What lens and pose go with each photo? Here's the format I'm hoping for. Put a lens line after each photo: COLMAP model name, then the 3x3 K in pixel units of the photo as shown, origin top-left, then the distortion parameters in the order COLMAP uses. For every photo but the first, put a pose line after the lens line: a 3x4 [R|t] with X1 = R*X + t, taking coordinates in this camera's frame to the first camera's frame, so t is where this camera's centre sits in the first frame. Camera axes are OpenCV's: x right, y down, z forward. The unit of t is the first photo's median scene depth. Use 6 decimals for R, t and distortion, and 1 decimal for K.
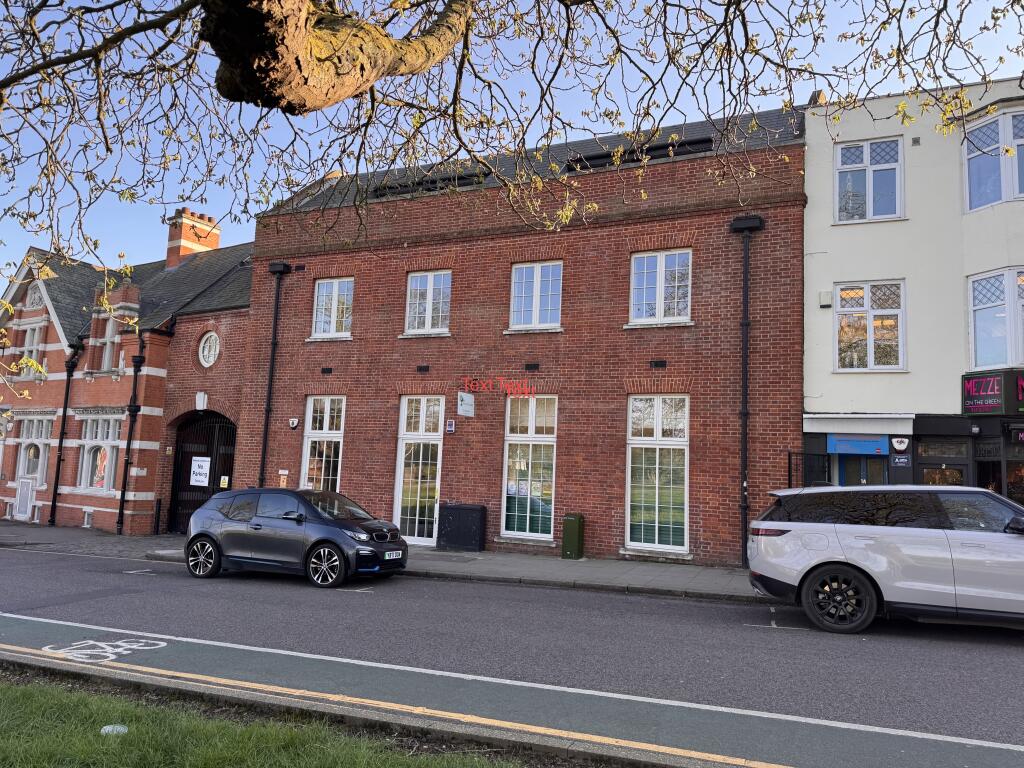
lens RADIAL K [[710.7, 0, 515.9], [0, 710.7, 375.2], [0, 0, 1]] dist [0.020734, -0.041049]
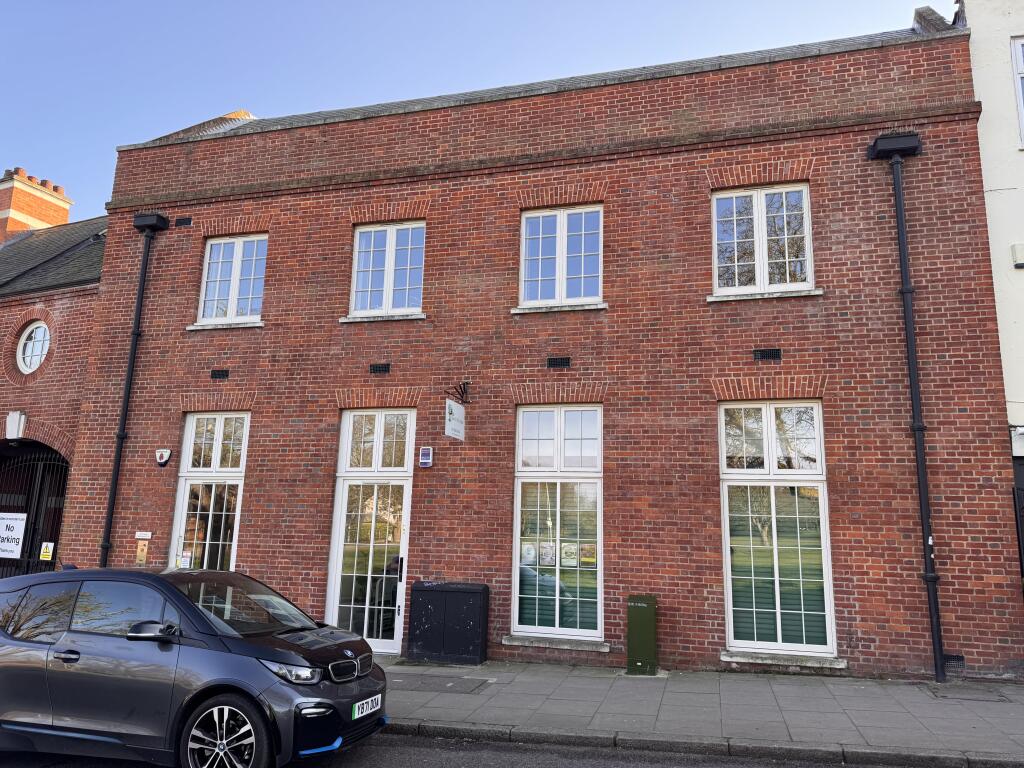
lens RADIAL K [[710.7, 0, 515.4], [0, 710.7, 374.6], [0, 0, 1]] dist [0.020734, -0.041049]
pose [[0.988729, 0.014513, 0.149013, -0.114351], [-0.003062, 0.997043, -0.076790, 0.049790], [-0.149687, 0.075468, 0.985849, 0.377371]]
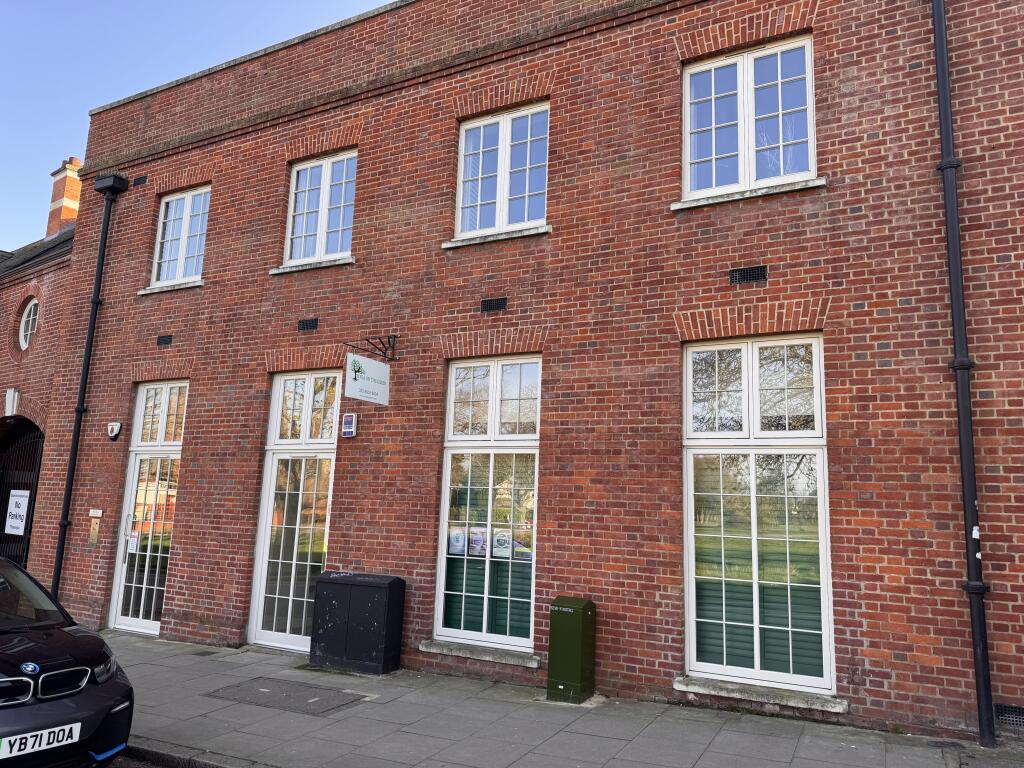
lens RADIAL K [[710.7, 0, 521.6], [0, 710.7, 383.7], [0, 0, 1]] dist [0.020734, -0.041049]
pose [[0.998138, -0.017581, -0.058406, 0.073621], [0.014969, 0.998881, -0.044854, 0.070577], [0.059129, 0.043896, 0.997285, 0.497763]]
